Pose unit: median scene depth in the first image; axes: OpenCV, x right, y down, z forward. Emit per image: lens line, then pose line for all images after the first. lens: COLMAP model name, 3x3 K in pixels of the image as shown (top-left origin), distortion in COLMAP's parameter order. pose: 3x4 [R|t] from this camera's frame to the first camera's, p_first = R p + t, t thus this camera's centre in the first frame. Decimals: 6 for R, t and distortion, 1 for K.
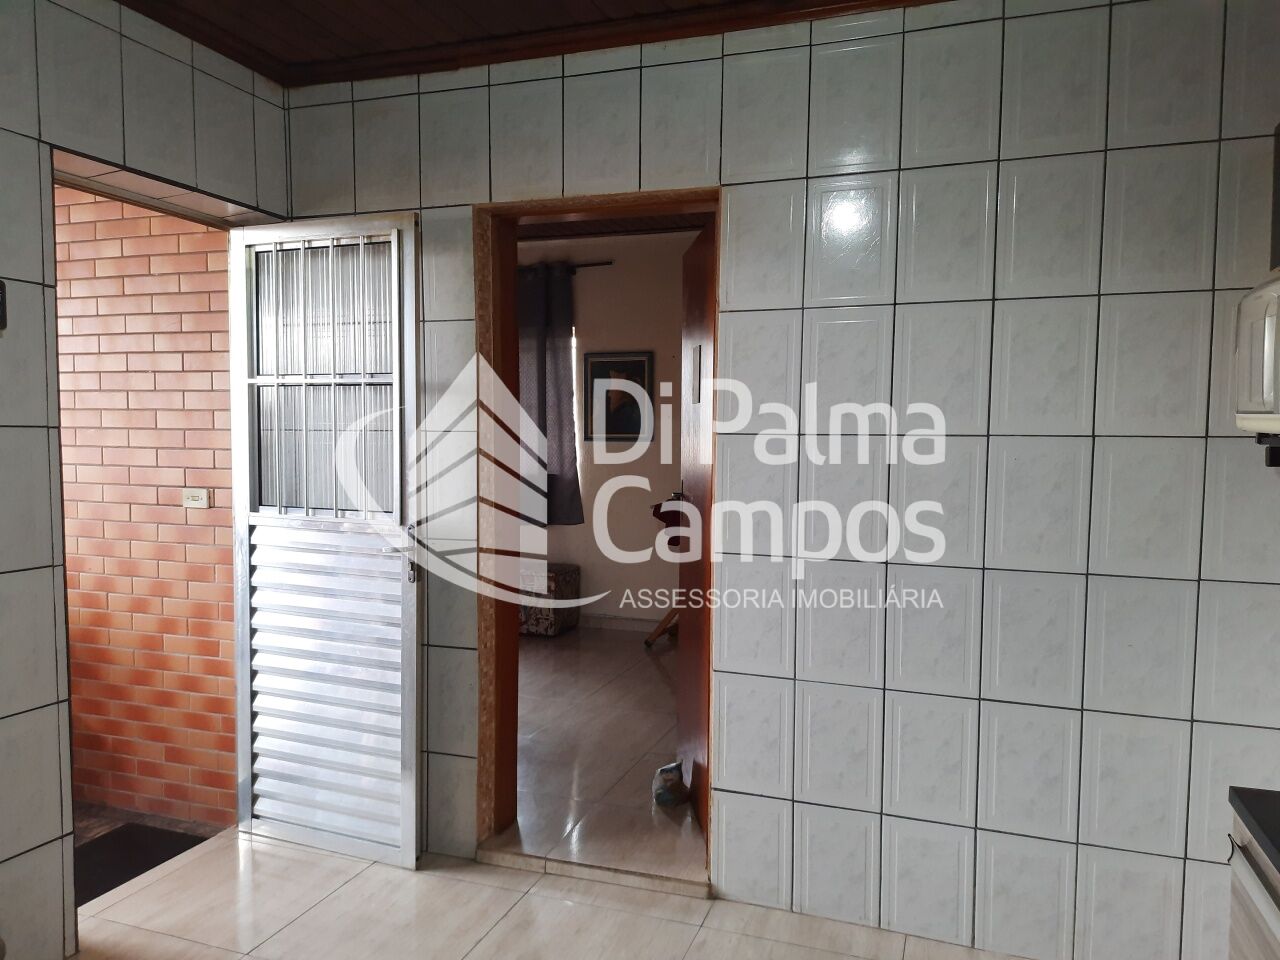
lens RADIAL K [[926.0, 0, 641.2], [0, 926.0, 486.9], [0, 0, 1]] dist [0.061525, -0.079288]
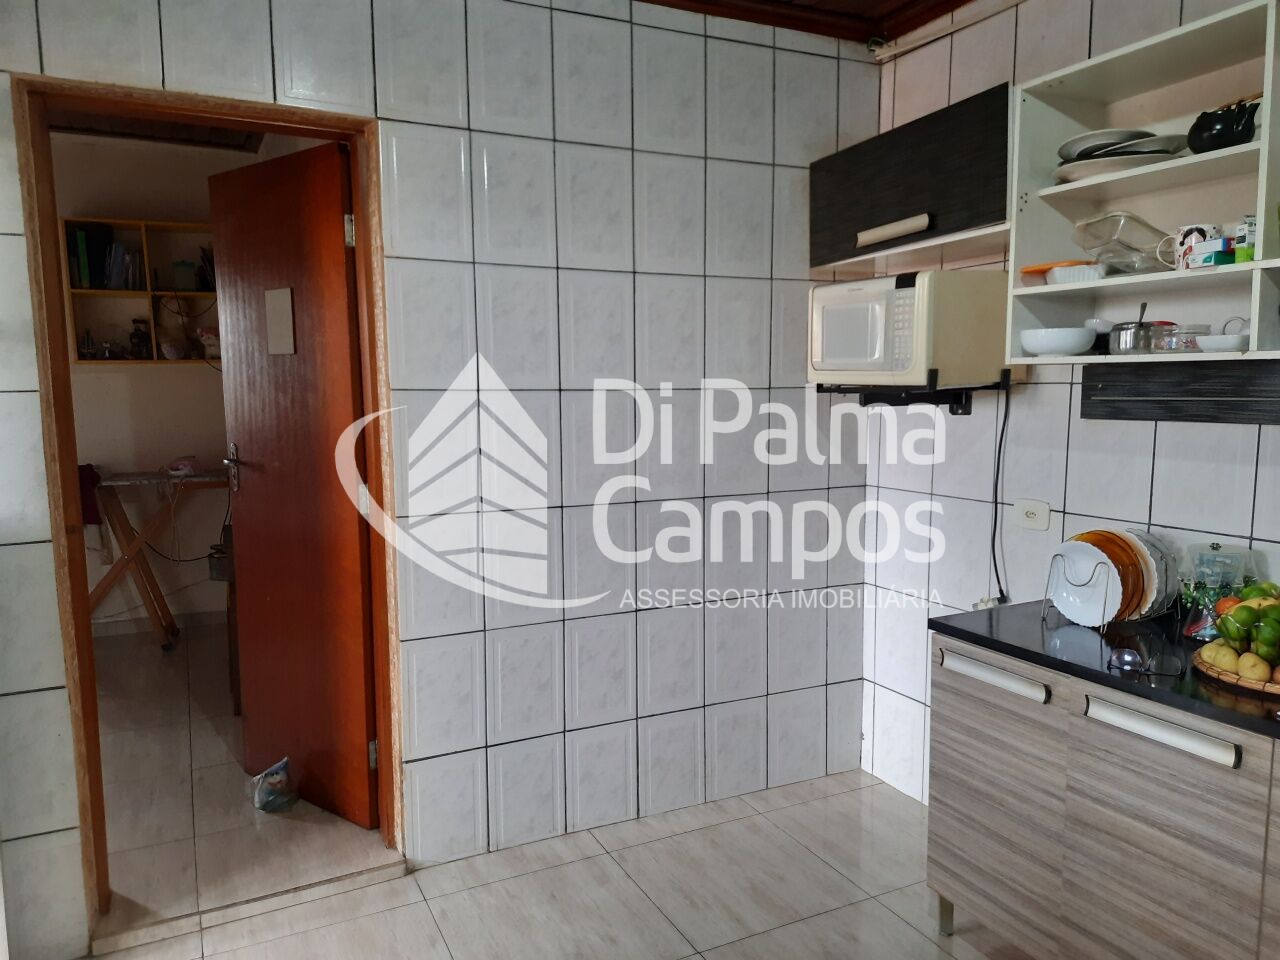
lens RADIAL K [[926.0, 0, 665.2], [0, 926.0, 489.8], [0, 0, 1]] dist [0.061525, -0.079288]
pose [[0.683048, -0.093734, 0.724334, -0.395901], [0.054839, 0.995513, 0.077113, -0.013199], [-0.728312, -0.012950, 0.685124, 0.147347]]
